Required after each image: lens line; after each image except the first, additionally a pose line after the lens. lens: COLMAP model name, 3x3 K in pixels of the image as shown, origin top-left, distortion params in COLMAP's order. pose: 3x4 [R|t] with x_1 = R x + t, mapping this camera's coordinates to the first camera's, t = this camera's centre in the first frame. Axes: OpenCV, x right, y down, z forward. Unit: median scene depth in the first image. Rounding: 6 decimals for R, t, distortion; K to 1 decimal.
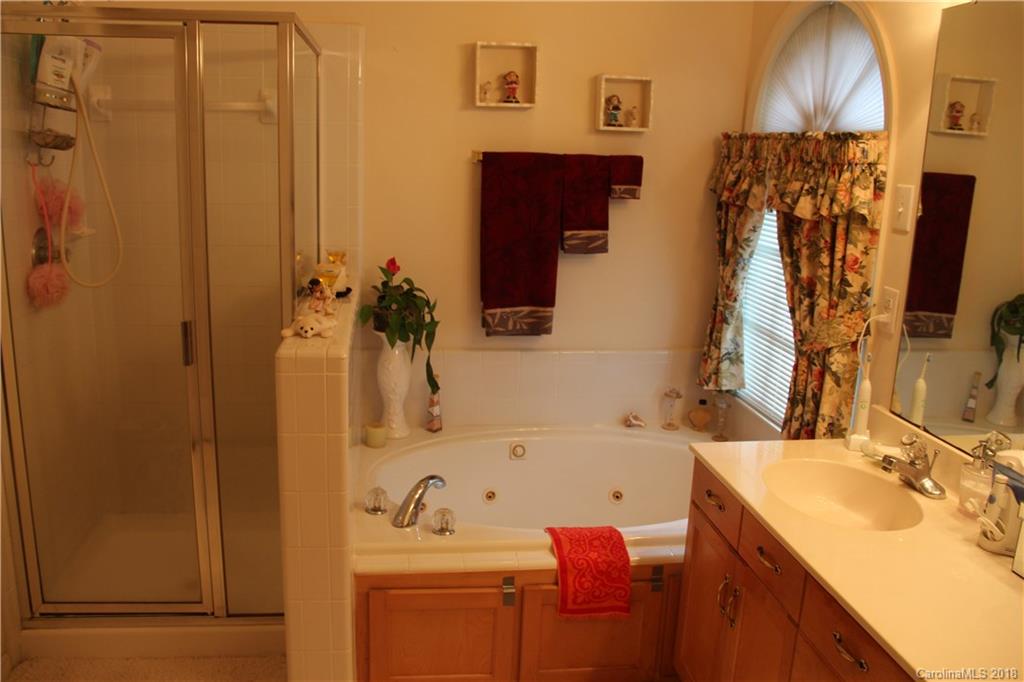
lens RADIAL K [[853.7, 0, 510.0], [0, 853.7, 340.8], [0, 0, 1]] dist [-0.139614, 0.079910]
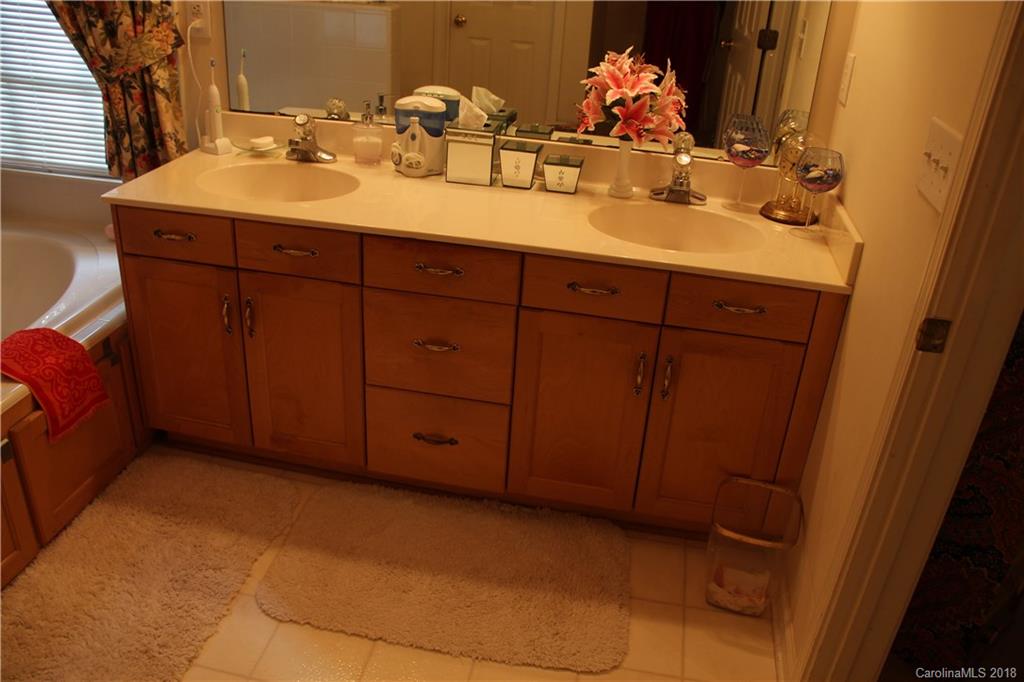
lens RADIAL K [[853.7, 0, 513.0], [0, 853.7, 342.5], [0, 0, 1]] dist [-0.139614, 0.079910]
pose [[0.319787, -0.443924, 0.837059, -0.436812], [0.164345, 0.896047, 0.412421, -0.029180], [-0.933127, 0.005679, 0.359501, 0.257683]]
